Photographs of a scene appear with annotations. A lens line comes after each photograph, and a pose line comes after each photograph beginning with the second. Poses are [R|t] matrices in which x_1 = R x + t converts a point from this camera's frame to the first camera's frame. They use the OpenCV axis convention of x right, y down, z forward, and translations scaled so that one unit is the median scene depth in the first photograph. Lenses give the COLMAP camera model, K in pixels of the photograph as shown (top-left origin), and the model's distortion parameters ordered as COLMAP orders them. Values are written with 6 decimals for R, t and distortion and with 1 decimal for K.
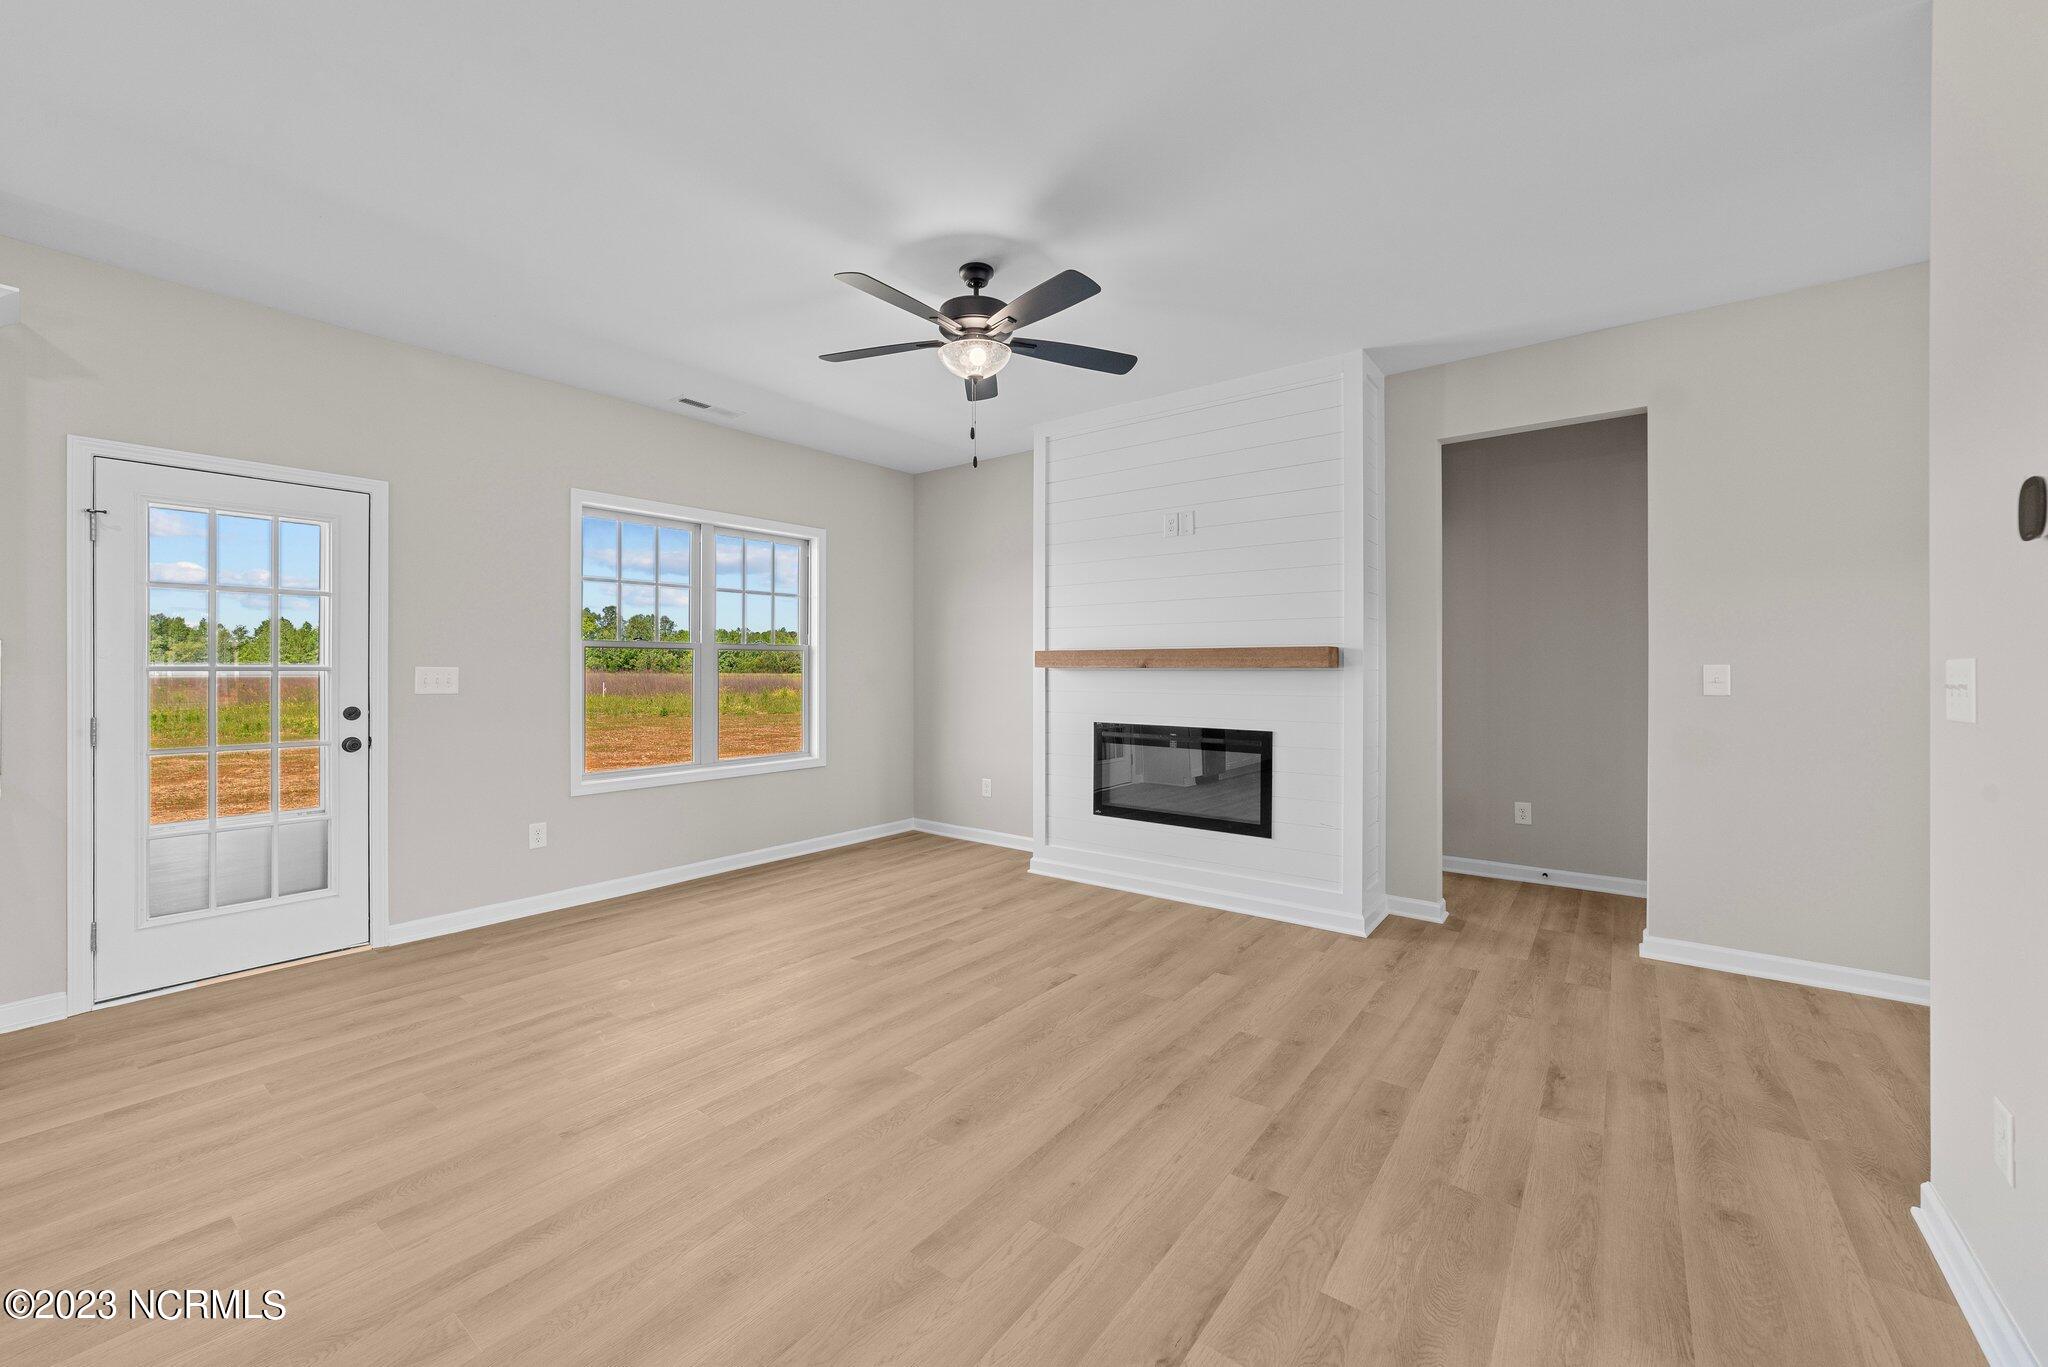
lens RADIAL K [[801.6, 0, 1029.5], [0, 801.6, 665.1], [0, 0, 1]] dist [-0.025342, 0.006484]
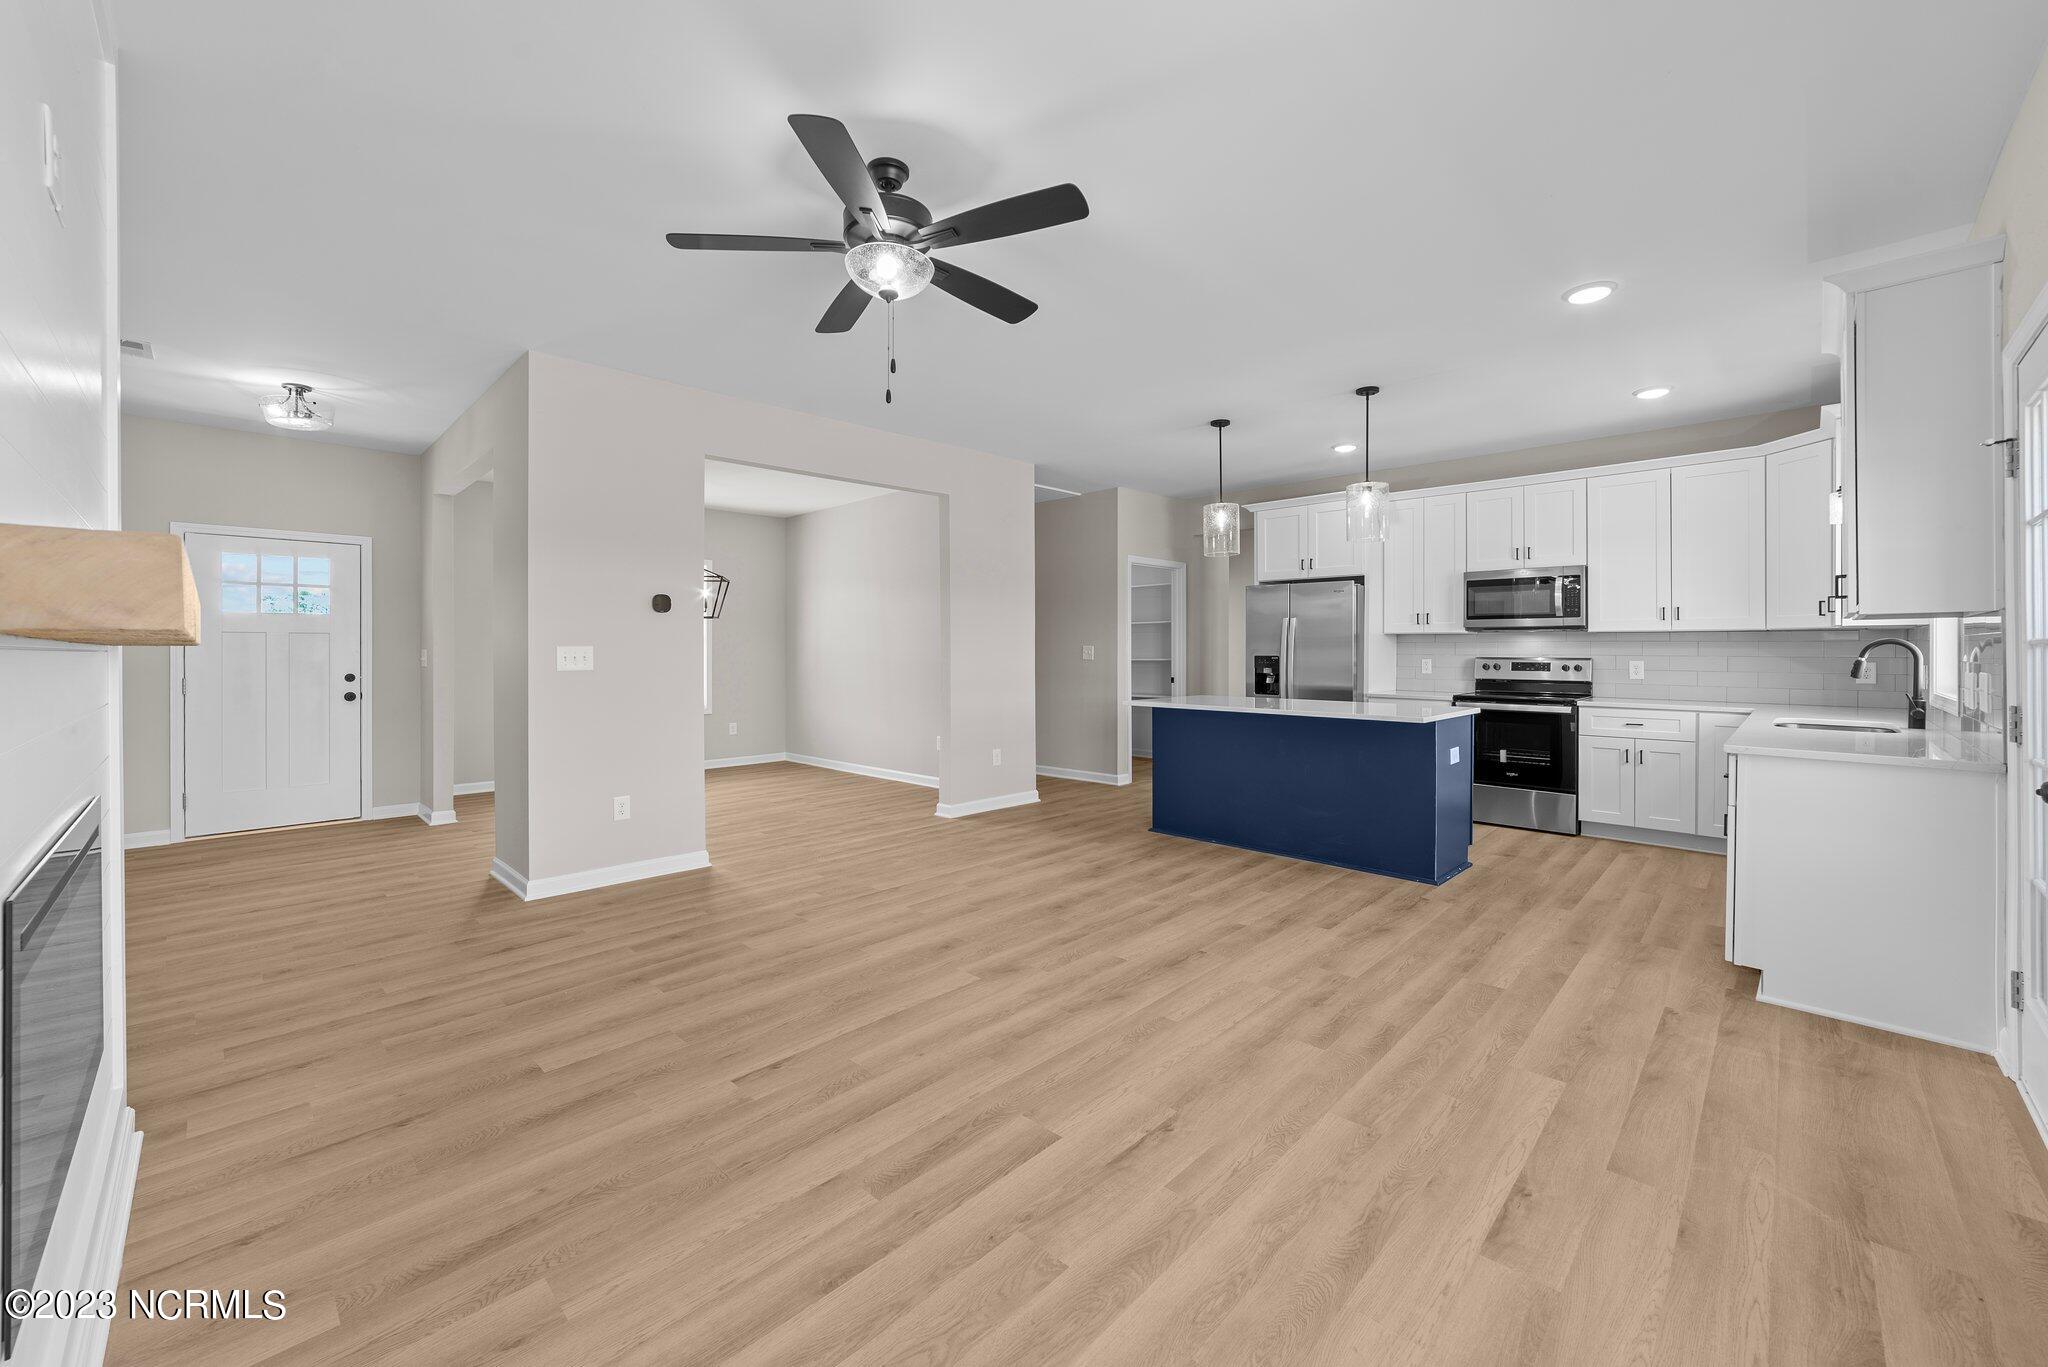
lens RADIAL K [[801.6, 0, 1040.3], [0, 801.6, 654.7], [0, 0, 1]] dist [-0.025342, 0.006484]
pose [[-0.994521, 0.001457, 0.104525, -0.252437], [0.001471, 0.999999, 0.000058, 0.011129], [-0.104524, 0.000212, -0.994522, 1.479424]]
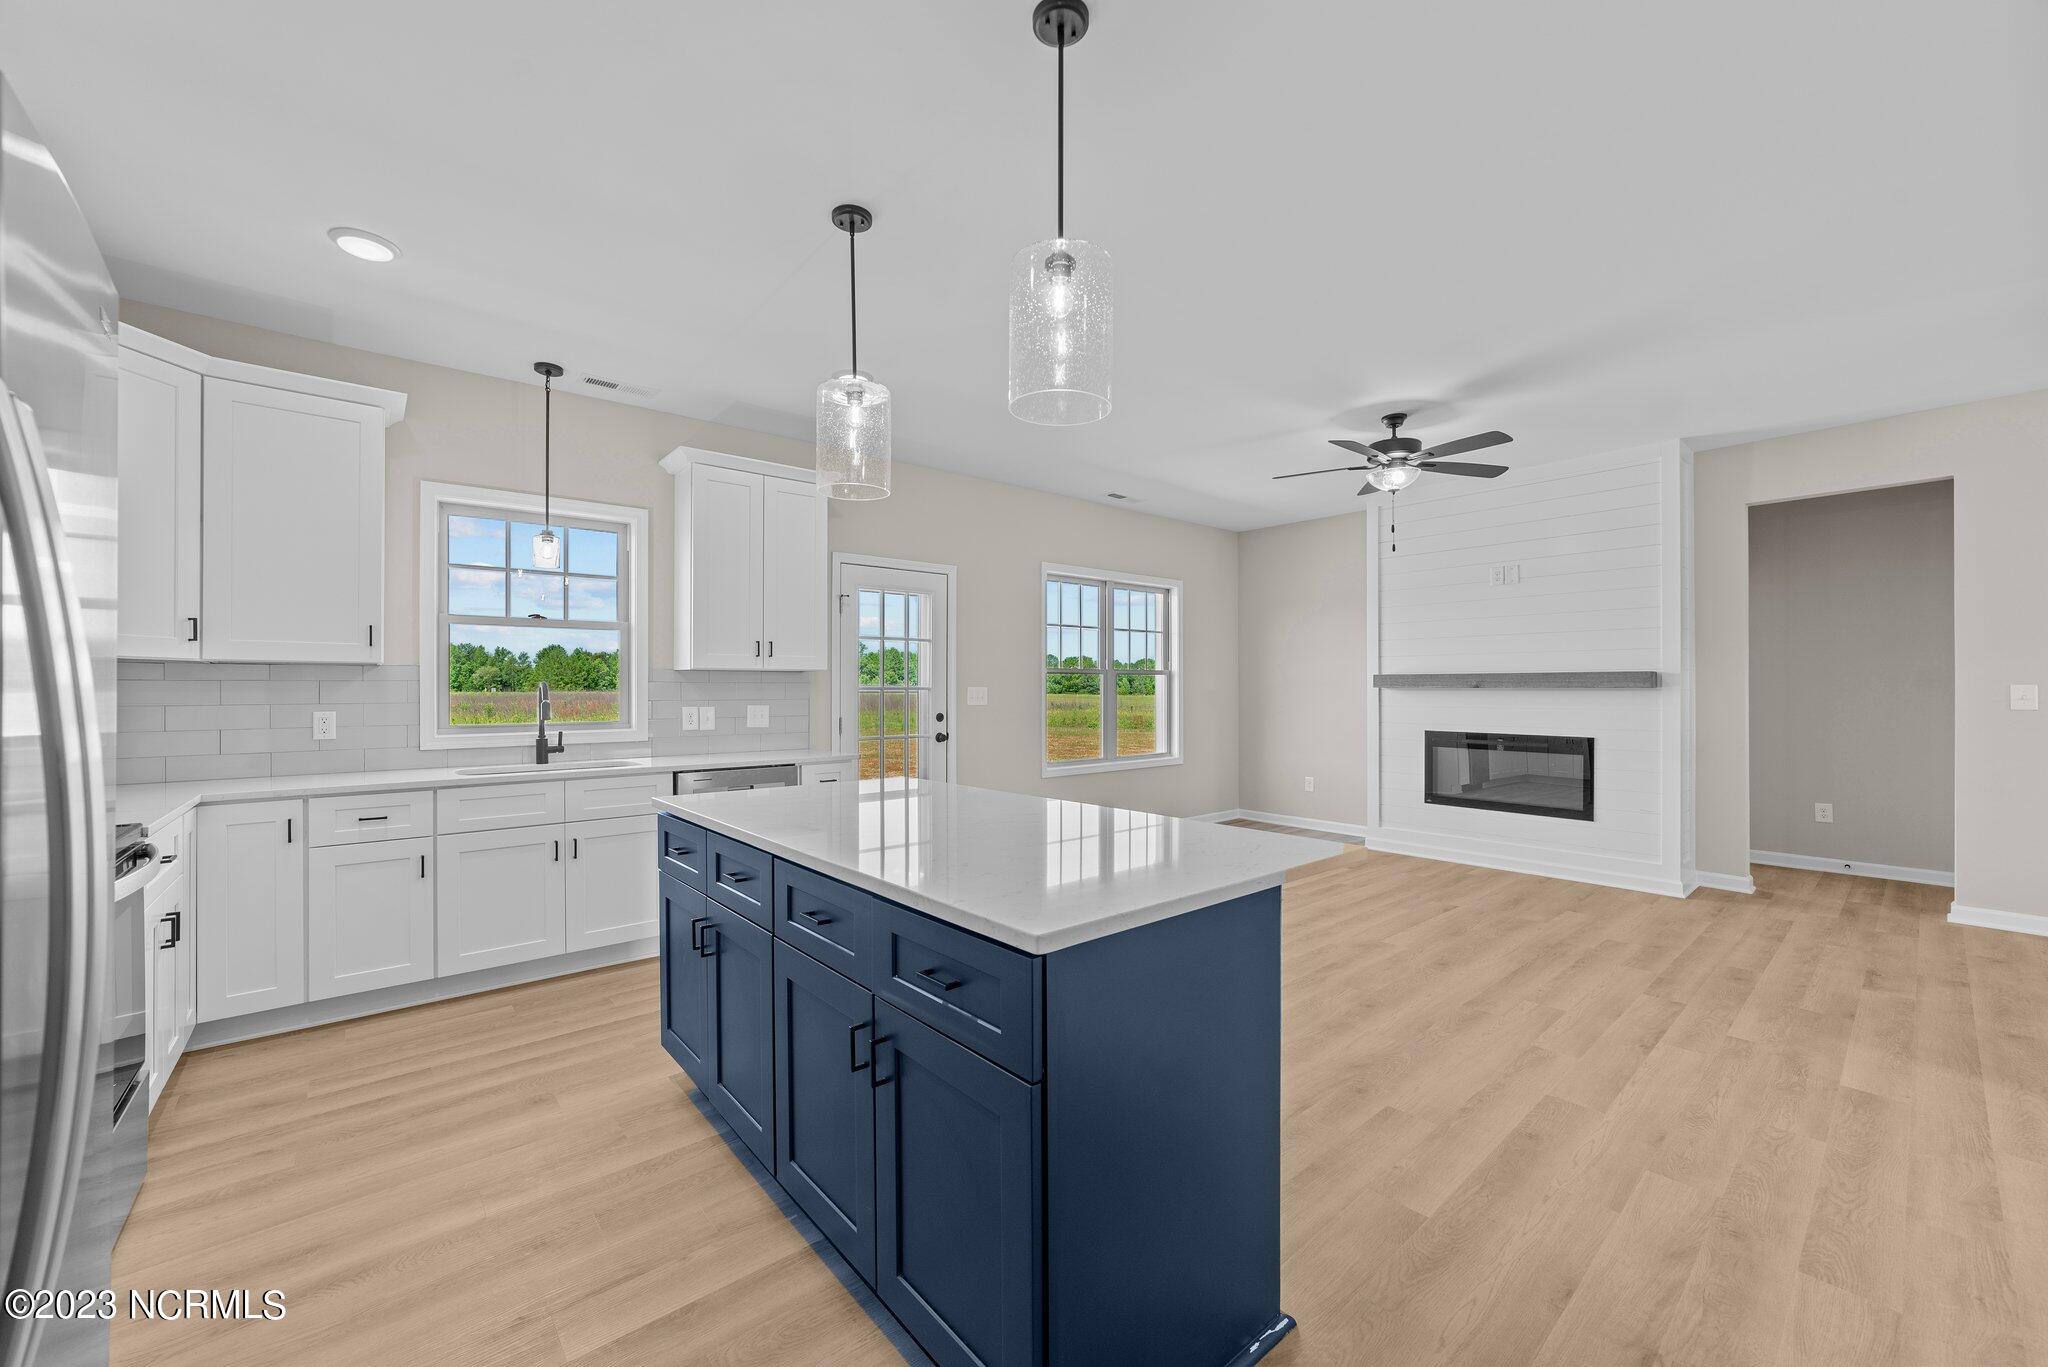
lens RADIAL K [[801.6, 0, 1013.2], [0, 801.6, 679.6], [0, 0, 1]] dist [-0.025342, 0.006484]
pose [[0.975746, -0.002770, -0.218887, -0.351534], [0.001313, 0.999976, -0.006801, -0.001871], [0.218901, 0.006349, 0.975726, -0.473511]]
